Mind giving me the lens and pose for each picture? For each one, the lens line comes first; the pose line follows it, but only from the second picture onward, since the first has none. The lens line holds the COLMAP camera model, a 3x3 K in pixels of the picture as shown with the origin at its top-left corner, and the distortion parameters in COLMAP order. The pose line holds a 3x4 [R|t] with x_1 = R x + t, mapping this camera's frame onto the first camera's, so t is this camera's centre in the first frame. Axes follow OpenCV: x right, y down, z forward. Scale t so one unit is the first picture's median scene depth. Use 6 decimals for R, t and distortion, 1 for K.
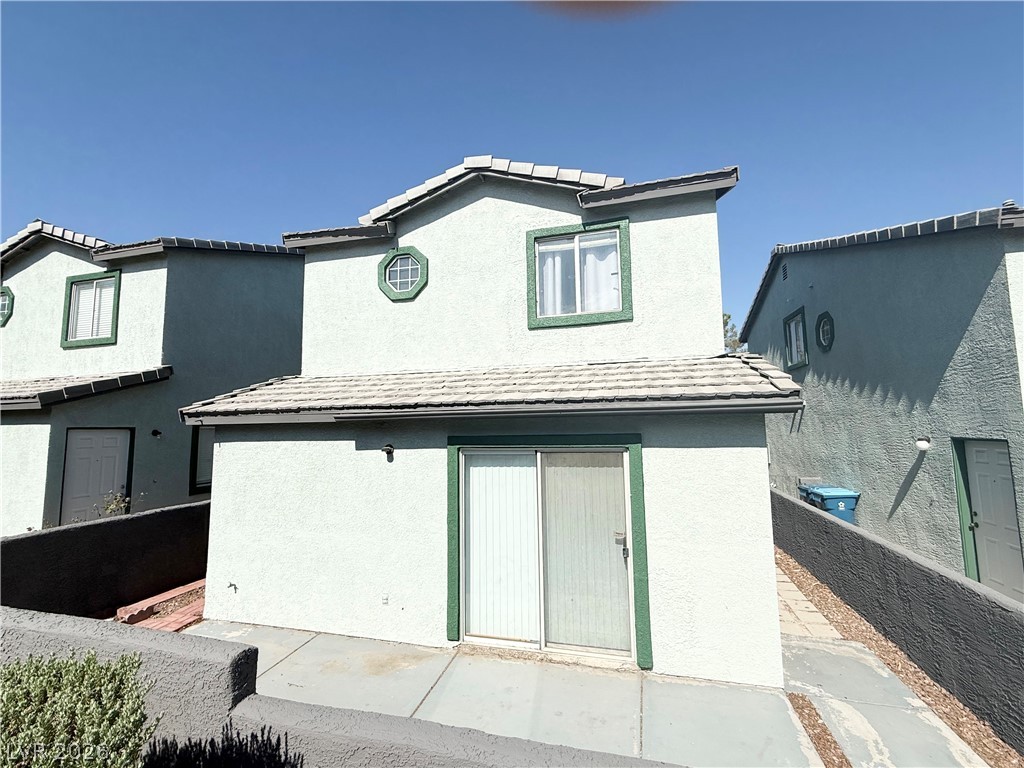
lens RADIAL K [[443.1, 0, 510.7], [0, 443.1, 383.0], [0, 0, 1]] dist [0.001646, -0.000353]
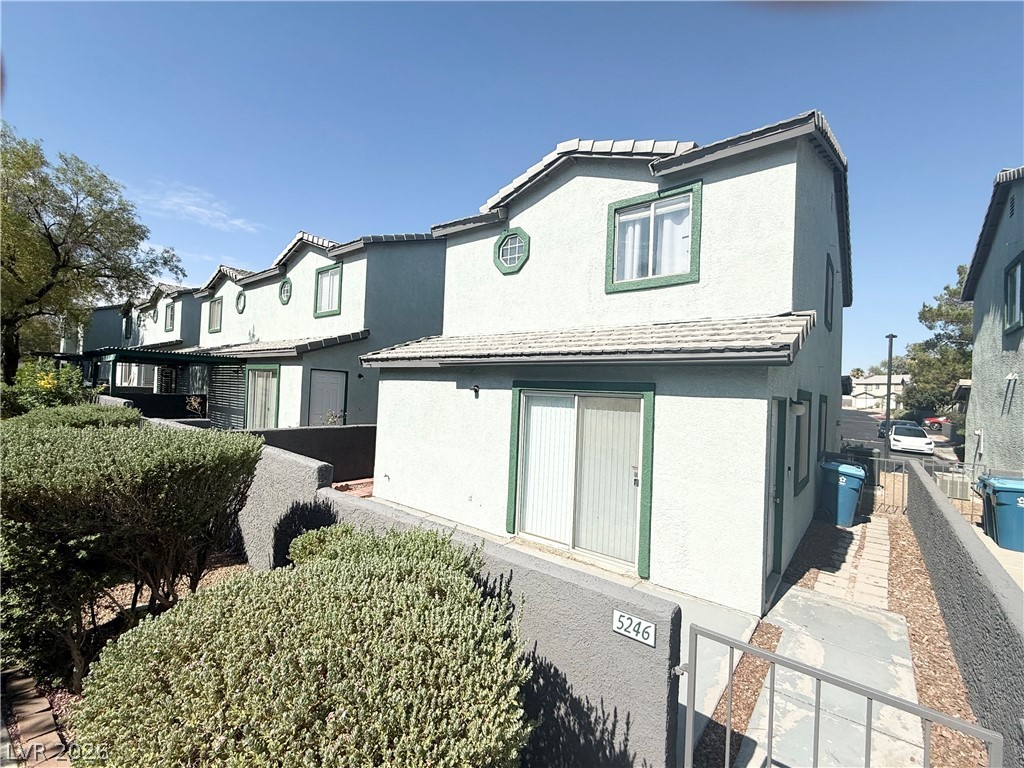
lens RADIAL K [[443.1, 0, 511.6], [0, 443.1, 384.2], [0, 0, 1]] dist [0.001646, -0.000353]
pose [[0.911670, 0.047956, -0.408115, 0.306027], [-0.018110, 0.996891, 0.076684, 0.026438], [0.410524, -0.062520, 0.909704, -0.139506]]
